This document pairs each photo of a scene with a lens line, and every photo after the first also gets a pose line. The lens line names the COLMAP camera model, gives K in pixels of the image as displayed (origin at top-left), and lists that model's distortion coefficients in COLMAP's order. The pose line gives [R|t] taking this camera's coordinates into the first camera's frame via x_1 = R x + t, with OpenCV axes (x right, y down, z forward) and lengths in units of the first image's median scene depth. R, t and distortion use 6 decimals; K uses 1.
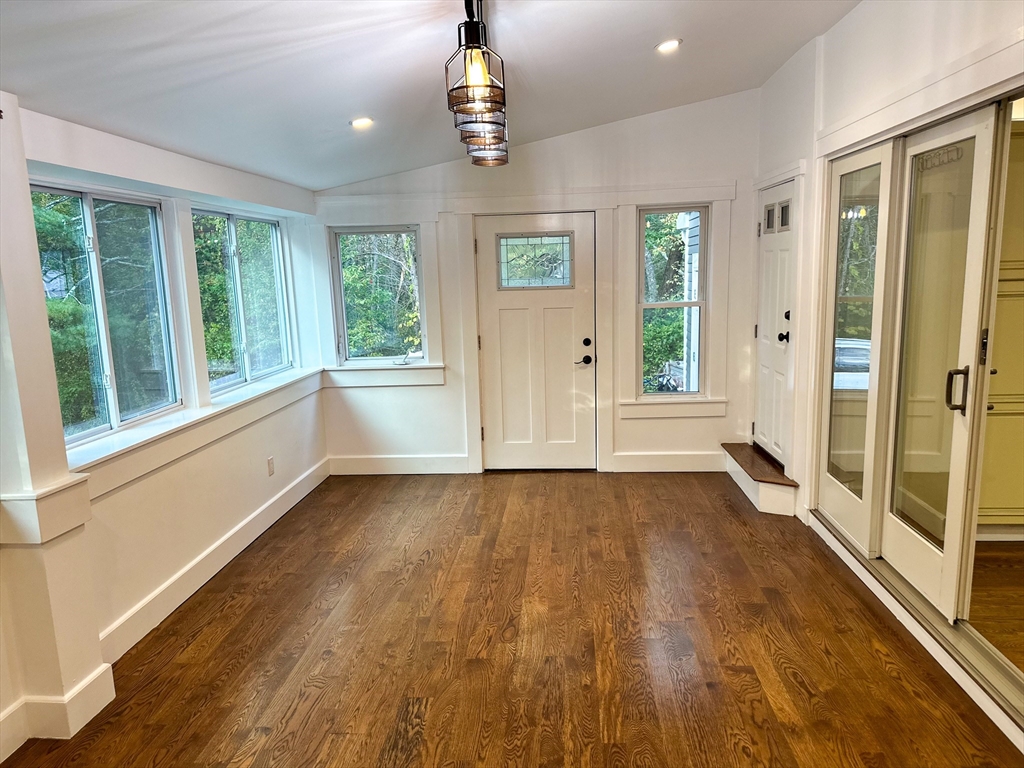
lens RADIAL K [[712.4, 0, 512.0], [0, 712.4, 384.0], [0, 0, 1]] dist [0.166591, -0.294714]
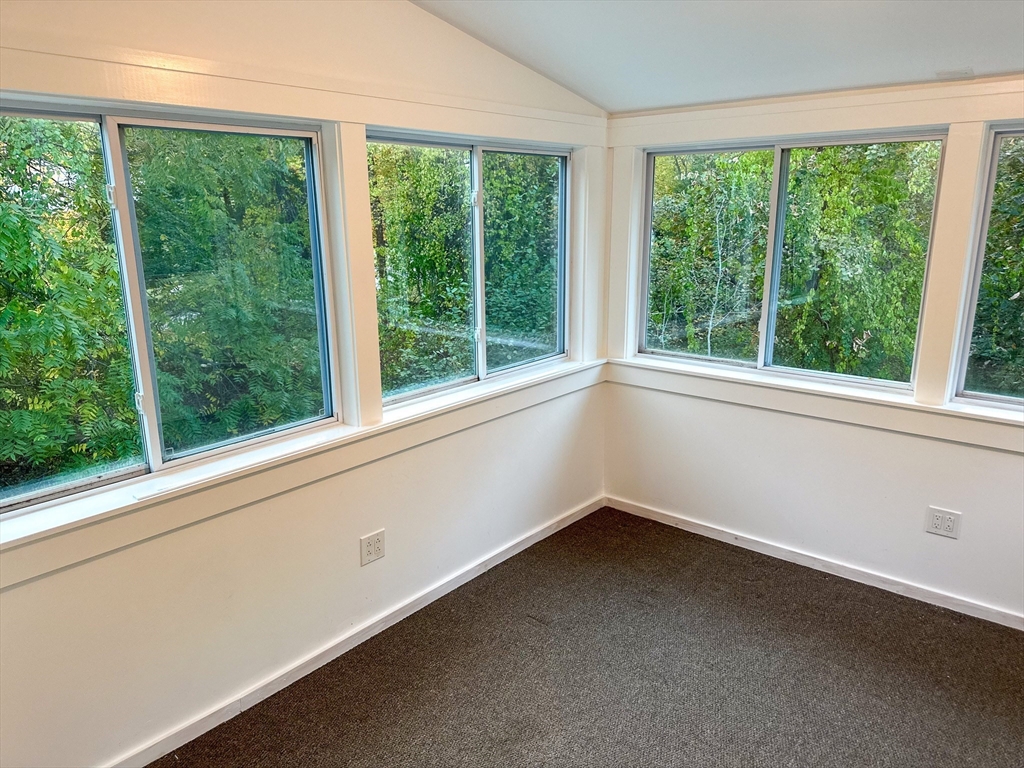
lens RADIAL K [[712.4, 0, 512.0], [0, 712.4, 384.0], [0, 0, 1]] dist [0.166591, -0.294714]
pose [[0.837502, 0.137823, -0.528768, 0.061150], [-0.102407, 0.990112, 0.095874, -0.093303], [0.536753, -0.026145, 0.843334, 0.489035]]
